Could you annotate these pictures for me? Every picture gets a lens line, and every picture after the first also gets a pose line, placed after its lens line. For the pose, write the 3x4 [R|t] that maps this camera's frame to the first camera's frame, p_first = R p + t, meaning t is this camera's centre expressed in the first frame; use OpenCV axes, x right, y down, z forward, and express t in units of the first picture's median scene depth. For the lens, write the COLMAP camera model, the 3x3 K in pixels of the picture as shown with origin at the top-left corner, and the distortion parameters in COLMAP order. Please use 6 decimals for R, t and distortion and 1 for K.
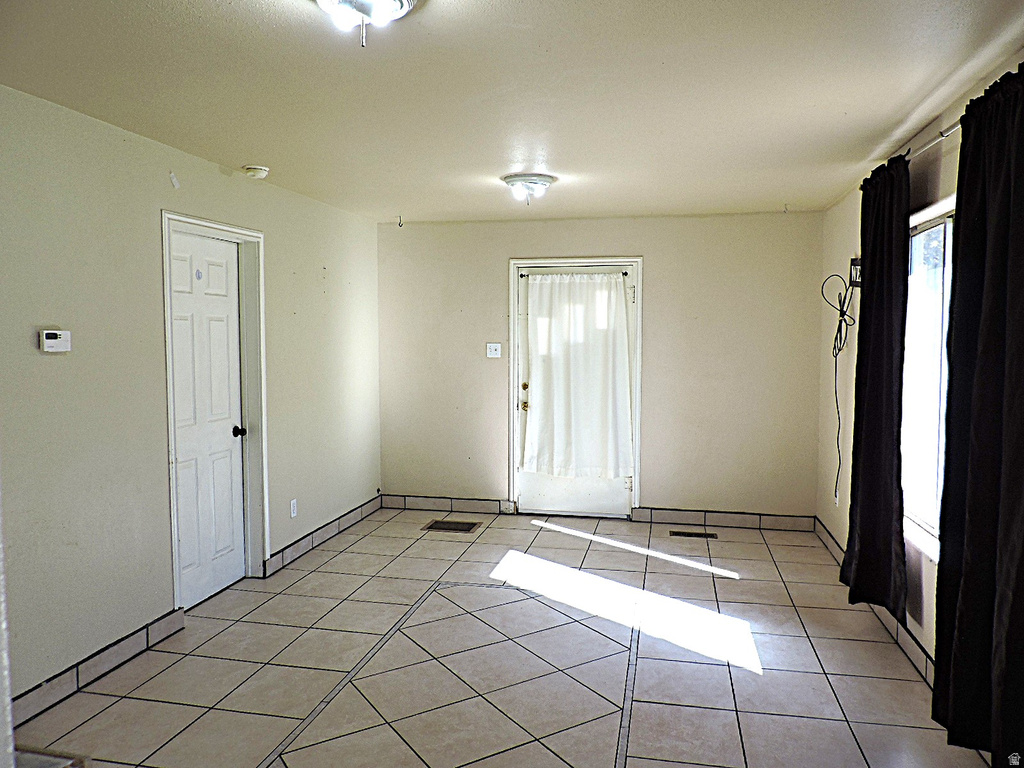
lens RADIAL K [[736.3, 0, 518.1], [0, 736.3, 390.9], [0, 0, 1]] dist [-0.020159, 0.011110]
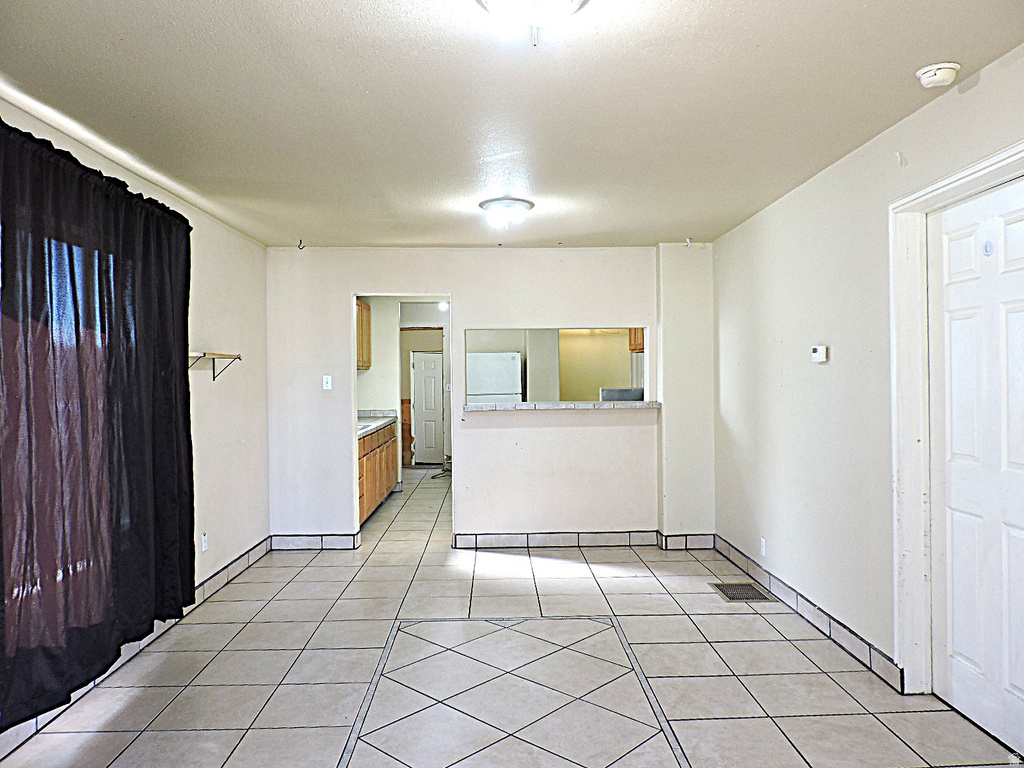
lens RADIAL K [[736.3, 0, 513.8], [0, 736.3, 391.0], [0, 0, 1]] dist [-0.020159, 0.011110]
pose [[-0.974117, 0.016438, -0.225447, 0.100670], [-0.003130, 0.996276, 0.086164, -0.058377], [0.226024, 0.084639, -0.970438, 1.117677]]
